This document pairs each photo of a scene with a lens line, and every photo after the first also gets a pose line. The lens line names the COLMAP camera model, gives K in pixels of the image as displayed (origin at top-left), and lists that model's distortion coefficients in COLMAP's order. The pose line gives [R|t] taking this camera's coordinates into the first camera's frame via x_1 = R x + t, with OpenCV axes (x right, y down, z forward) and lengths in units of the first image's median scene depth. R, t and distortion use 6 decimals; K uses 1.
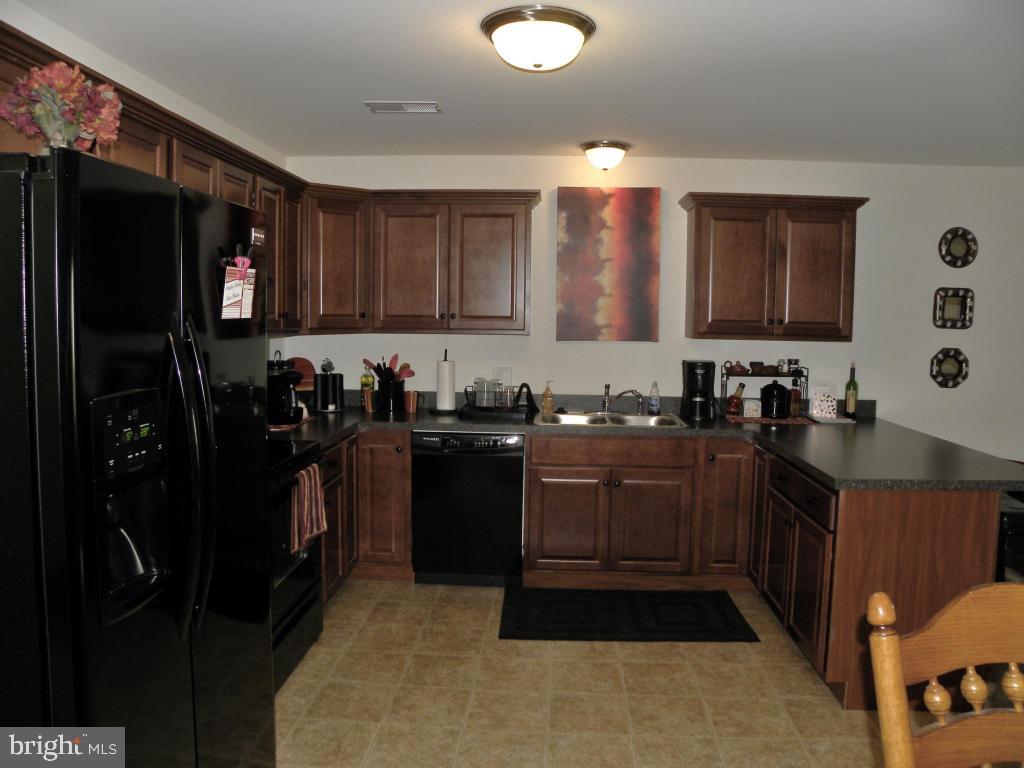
lens RADIAL K [[790.7, 0, 513.7], [0, 790.7, 385.9], [0, 0, 1]] dist [-0.105034, 0.019296]
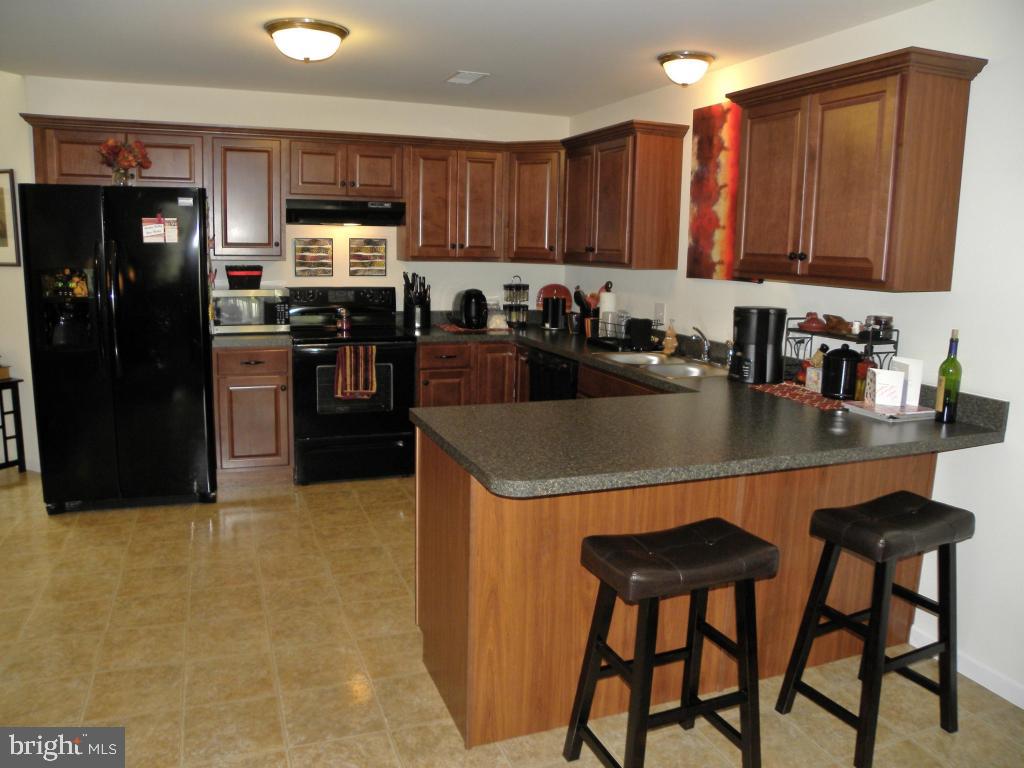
lens RADIAL K [[790.7, 0, 521.1], [0, 790.7, 383.5], [0, 0, 1]] dist [-0.105034, 0.019296]
pose [[0.405931, 0.152359, -0.901114, 0.840350], [-0.101474, 0.987423, 0.121240, -0.026881], [0.908253, 0.042224, 0.416286, 0.450392]]
